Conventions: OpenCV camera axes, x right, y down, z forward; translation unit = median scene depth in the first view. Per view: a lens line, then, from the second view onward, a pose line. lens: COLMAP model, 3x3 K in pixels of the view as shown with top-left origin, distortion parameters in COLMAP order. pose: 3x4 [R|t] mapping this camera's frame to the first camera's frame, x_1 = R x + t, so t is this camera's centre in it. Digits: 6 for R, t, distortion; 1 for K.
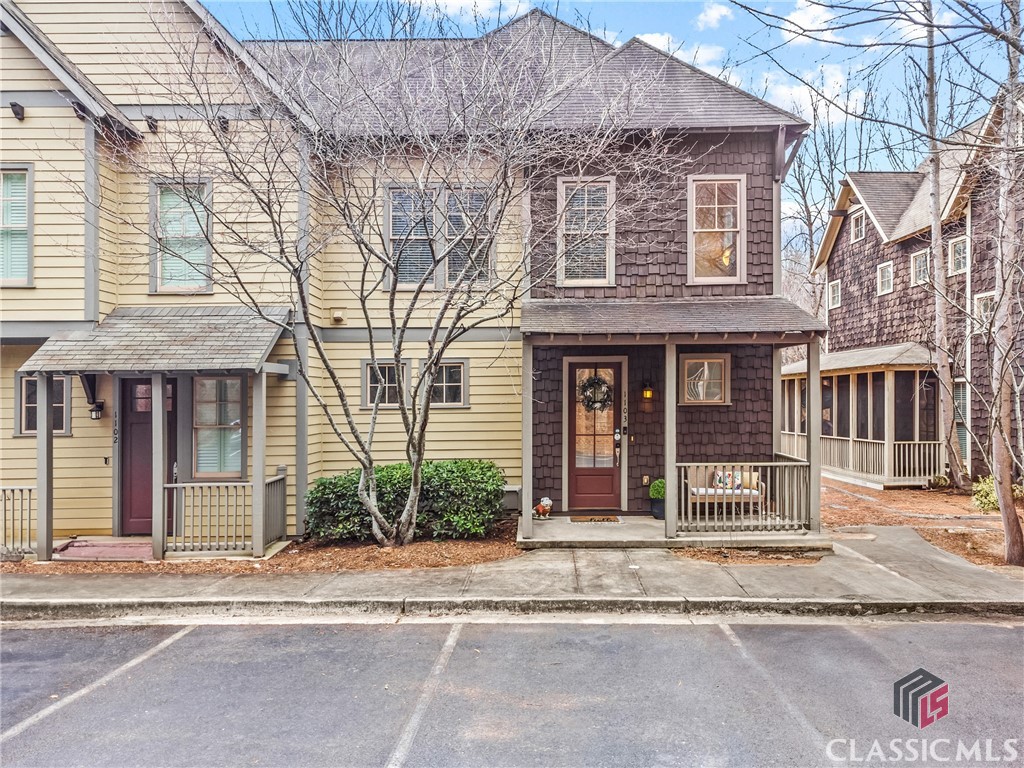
lens RADIAL K [[727.6, 0, 512.0], [0, 727.6, 384.0], [0, 0, 1]] dist [0.006222, -0.001913]
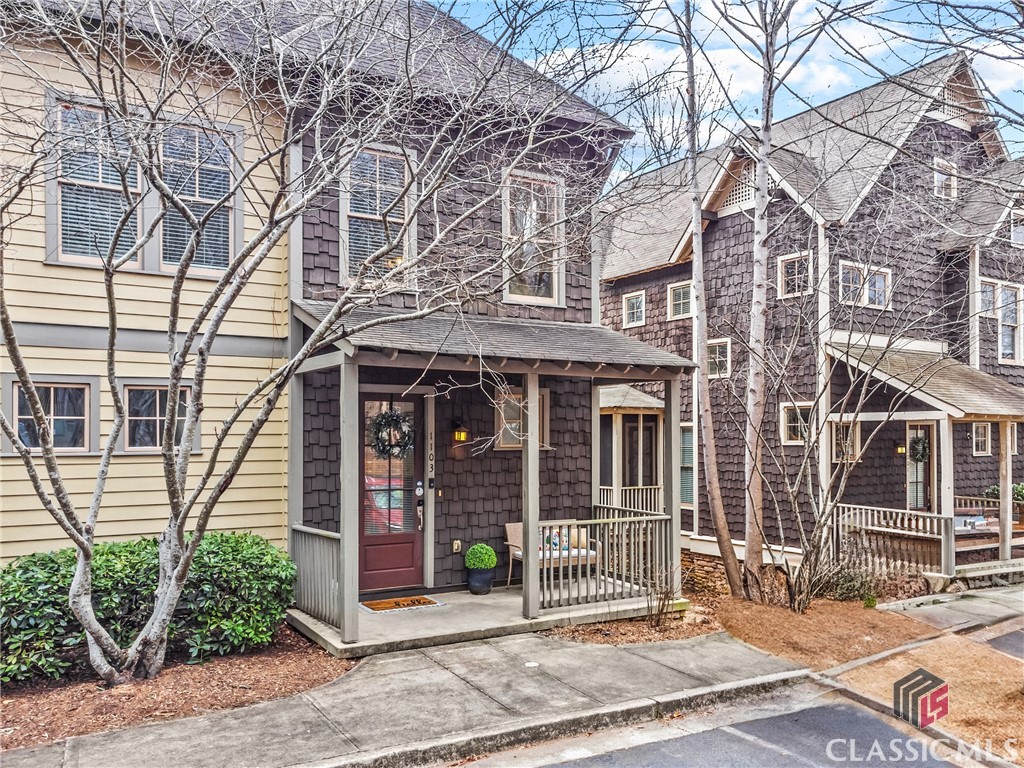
lens RADIAL K [[824.7, 0, 552.7], [0, 824.7, 420.2], [0, 0, 1]] dist [0.010534, -0.009621]
pose [[0.844738, 0.019032, 0.534842, -0.208233], [-0.016480, 0.999819, -0.009549, 0.003590], [-0.534927, -0.000748, 0.844898, 0.195812]]
